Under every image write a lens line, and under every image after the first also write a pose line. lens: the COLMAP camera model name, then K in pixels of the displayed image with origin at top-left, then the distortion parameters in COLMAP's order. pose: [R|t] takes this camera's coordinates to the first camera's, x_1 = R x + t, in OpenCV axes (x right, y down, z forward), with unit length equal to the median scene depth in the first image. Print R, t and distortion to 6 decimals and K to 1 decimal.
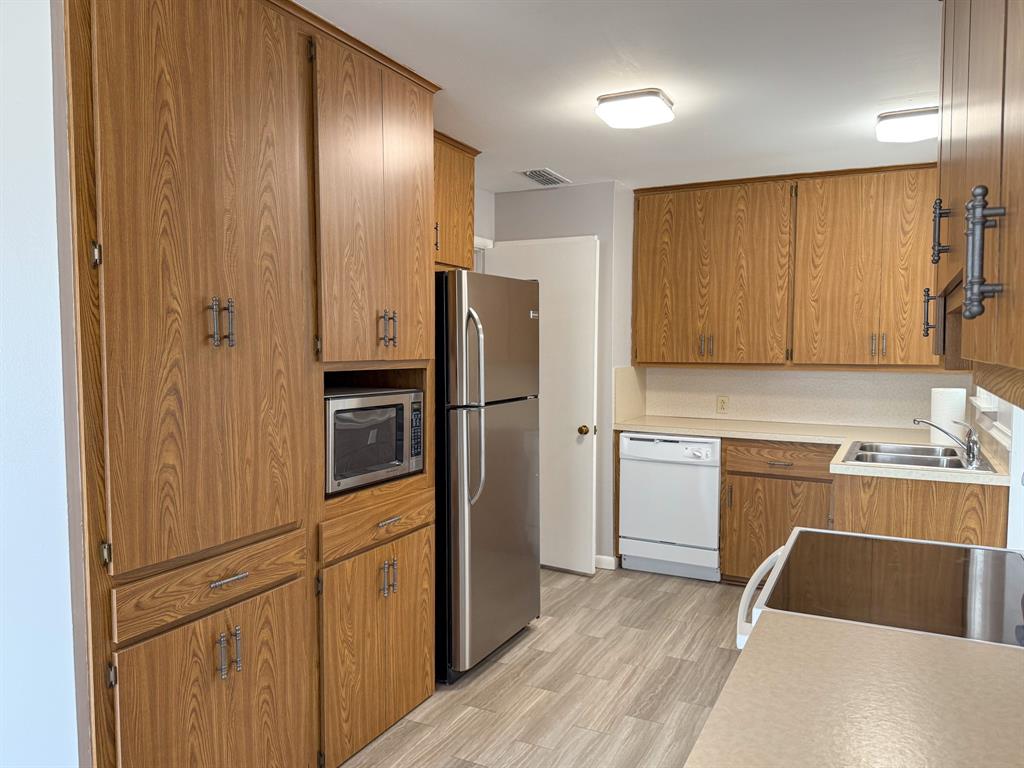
lens RADIAL K [[726.2, 0, 501.8], [0, 726.2, 382.1], [0, 0, 1]] dist [0.013101, -0.003617]
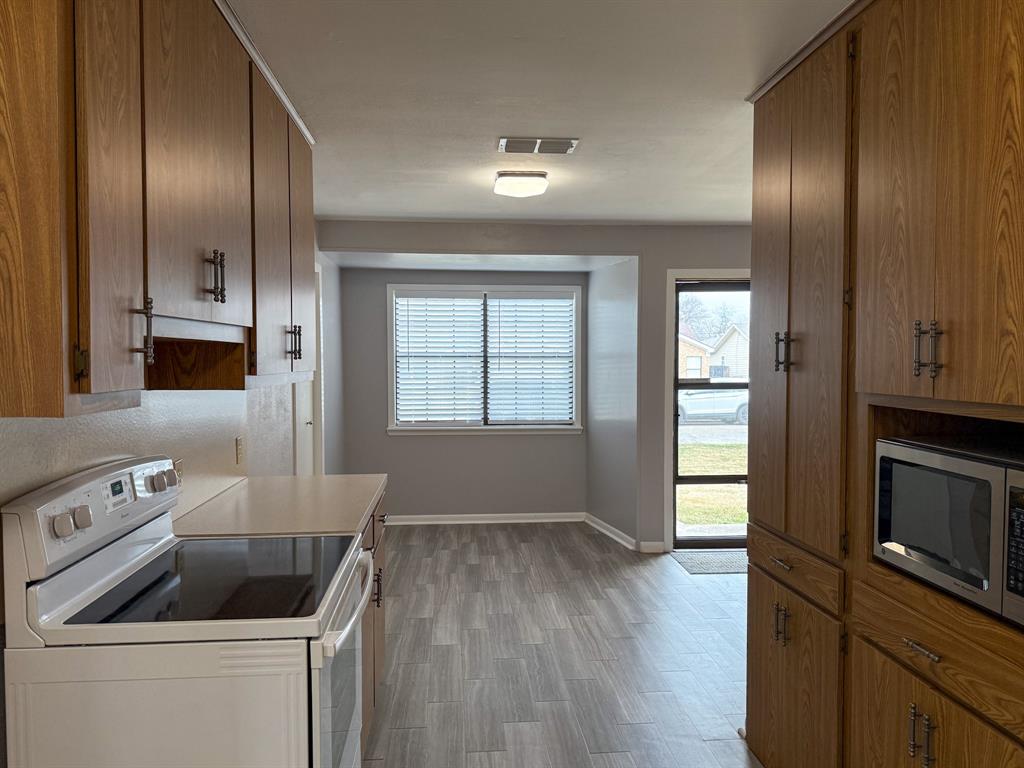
lens RADIAL K [[726.2, 0, 511.2], [0, 726.2, 386.7], [0, 0, 1]] dist [0.013101, -0.003617]
pose [[-0.842586, 0.014758, -0.538360, 0.437874], [-0.033289, 0.996286, 0.079412, -0.069622], [0.537533, 0.084834, -0.838965, 1.176358]]
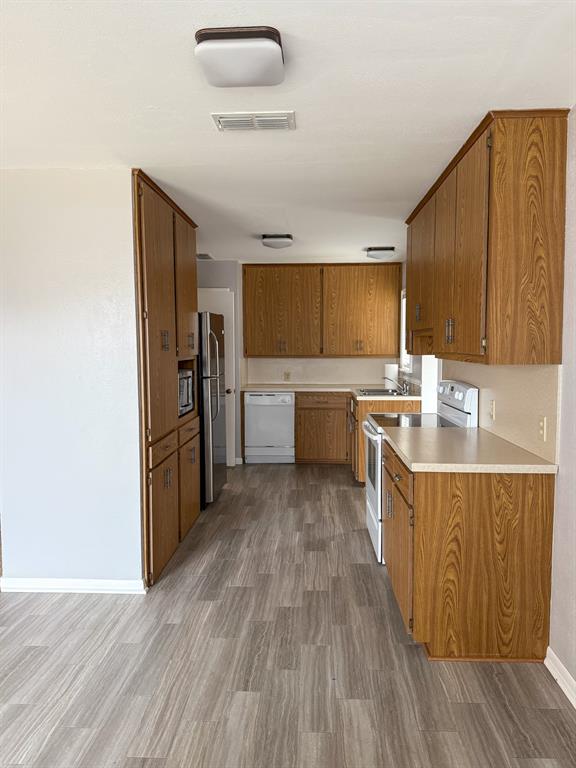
lens RADIAL K [[544.7, 0, 290.4], [0, 544.7, 380.9], [0, 0, 1]] dist [0.013101, -0.003617]
pose [[0.903098, -0.034143, 0.428074, -0.528102], [0.026706, 0.999370, 0.023369, 0.014419], [-0.428603, -0.009673, 0.903441, -0.543524]]
